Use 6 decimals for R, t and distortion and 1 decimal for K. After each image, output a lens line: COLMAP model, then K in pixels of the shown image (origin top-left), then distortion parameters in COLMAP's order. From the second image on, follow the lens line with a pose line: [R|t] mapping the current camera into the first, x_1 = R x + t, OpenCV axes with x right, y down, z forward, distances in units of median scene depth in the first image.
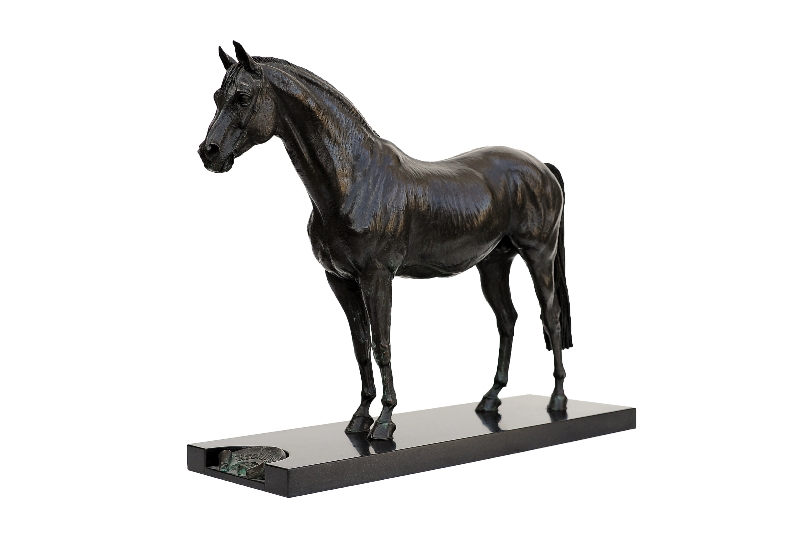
lens RADIAL K [[1182.0, 0, 401.4], [0, 1182.0, 265.7], [0, 0, 1]] dist [-0.141356, 0.000000]
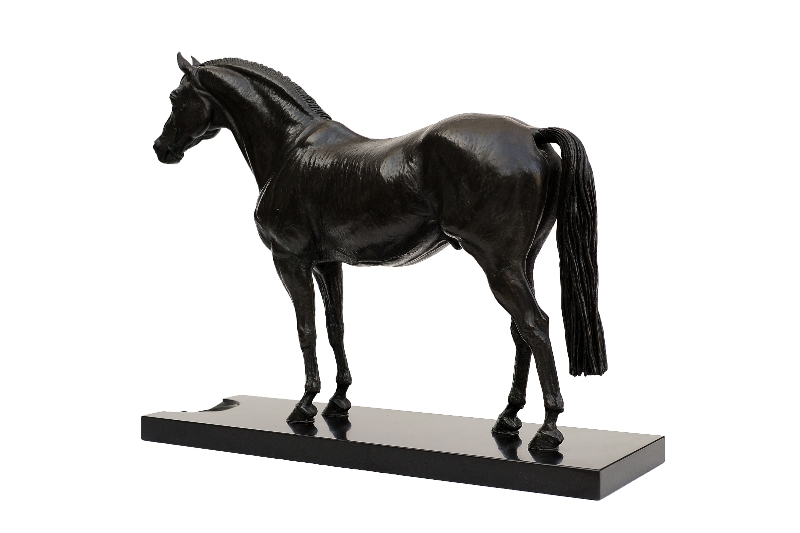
lens RADIAL K [[1182.0, 0, 399.0], [0, 1182.0, 264.1], [0, 0, 1]] dist [-0.141356, 0.000000]
pose [[0.331501, 0.035442, -0.942789, 0.929165], [-0.044350, 0.998775, 0.021952, -0.012593], [0.942412, 0.034535, 0.332667, 0.733424]]
